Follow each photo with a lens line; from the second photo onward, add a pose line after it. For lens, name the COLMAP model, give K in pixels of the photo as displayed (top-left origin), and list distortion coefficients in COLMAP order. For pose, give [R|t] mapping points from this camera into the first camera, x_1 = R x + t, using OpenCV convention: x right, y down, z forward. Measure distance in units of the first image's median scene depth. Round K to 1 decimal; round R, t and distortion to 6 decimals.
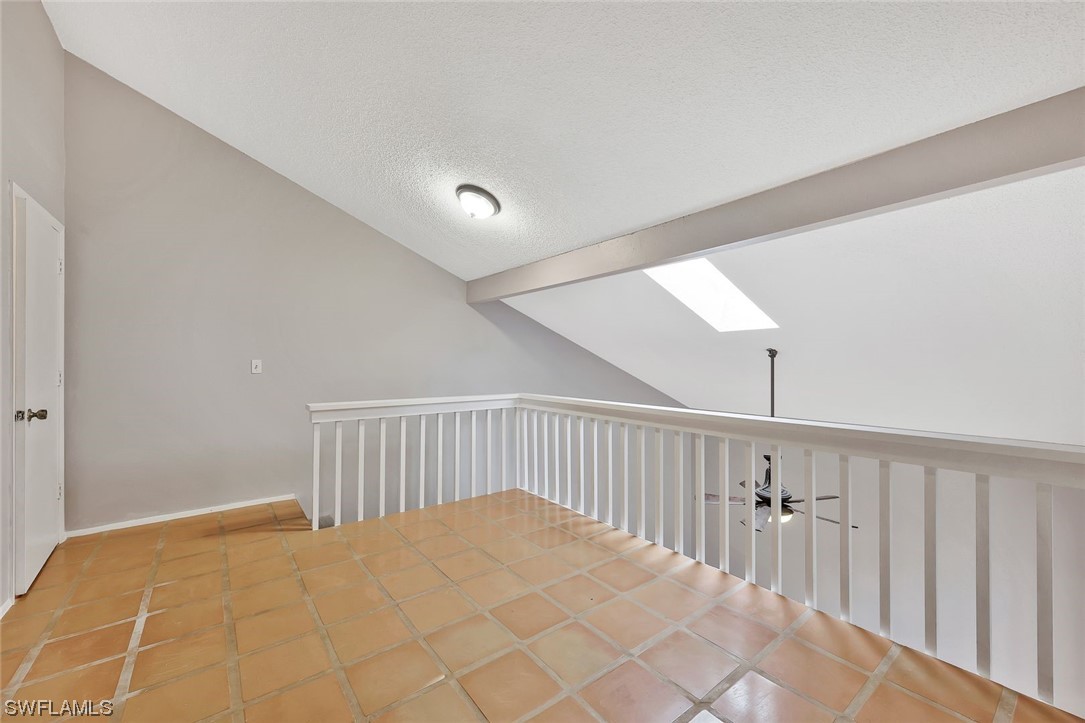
lens RADIAL K [[439.8, 0, 546.8], [0, 439.8, 363.9], [0, 0, 1]] dist [-0.003113, 0.000875]
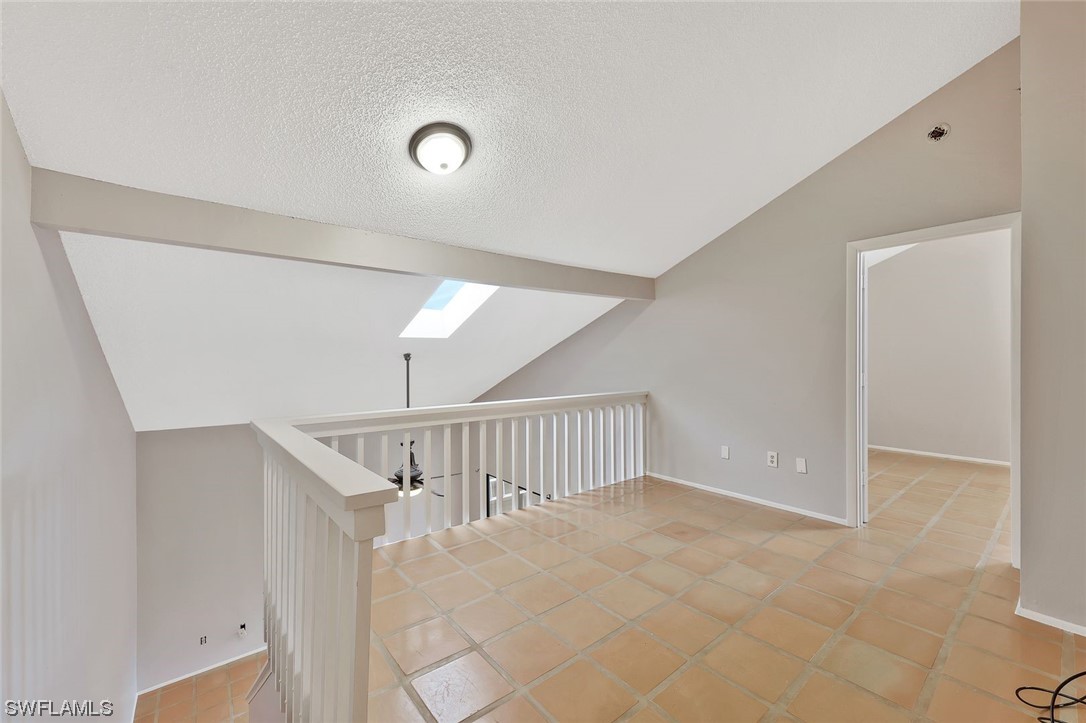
lens RADIAL K [[440.2, 0, 538.4], [0, 440.2, 352.8], [0, 0, 1]] dist [-0.003113, 0.000875]
pose [[-0.043032, 0.017119, 0.998927, -0.808972], [0.001169, 0.999853, -0.017085, -0.017883], [-0.999073, 0.000433, -0.043046, 0.768561]]
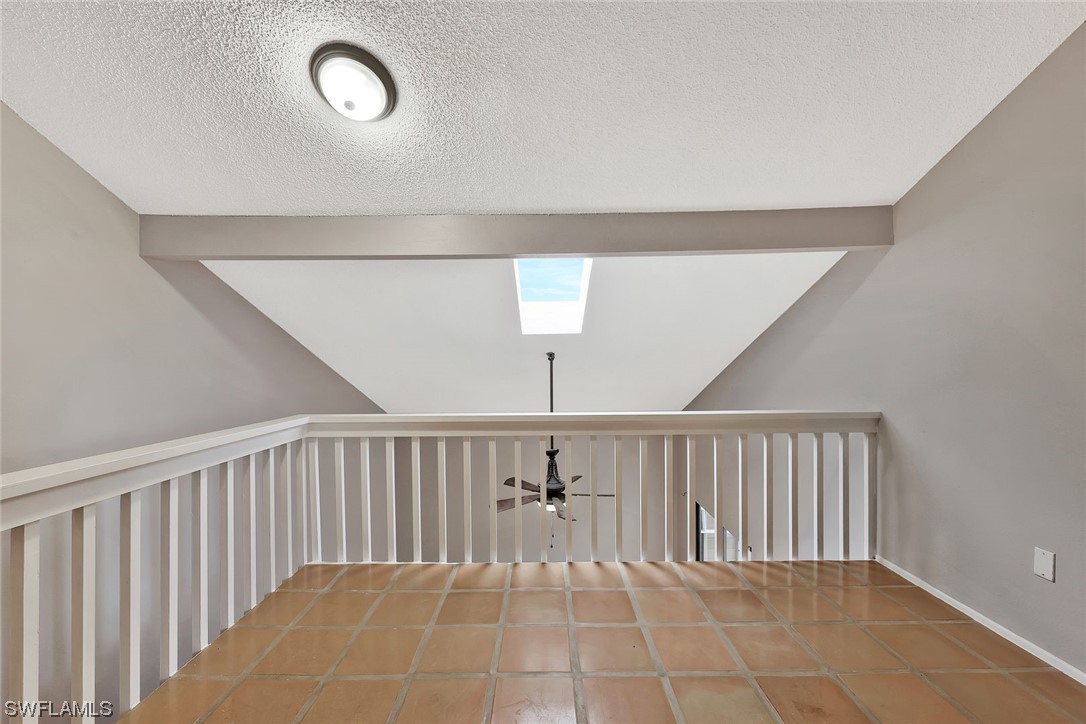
lens RADIAL K [[440.2, 0, 544.2], [0, 440.2, 367.1], [0, 0, 1]] dist [-0.003113, 0.000875]
pose [[0.600308, -0.008752, 0.799721, -0.422249], [0.004800, 0.999962, 0.007341, -0.007556], [-0.799754, -0.000569, 0.600327, 0.393043]]
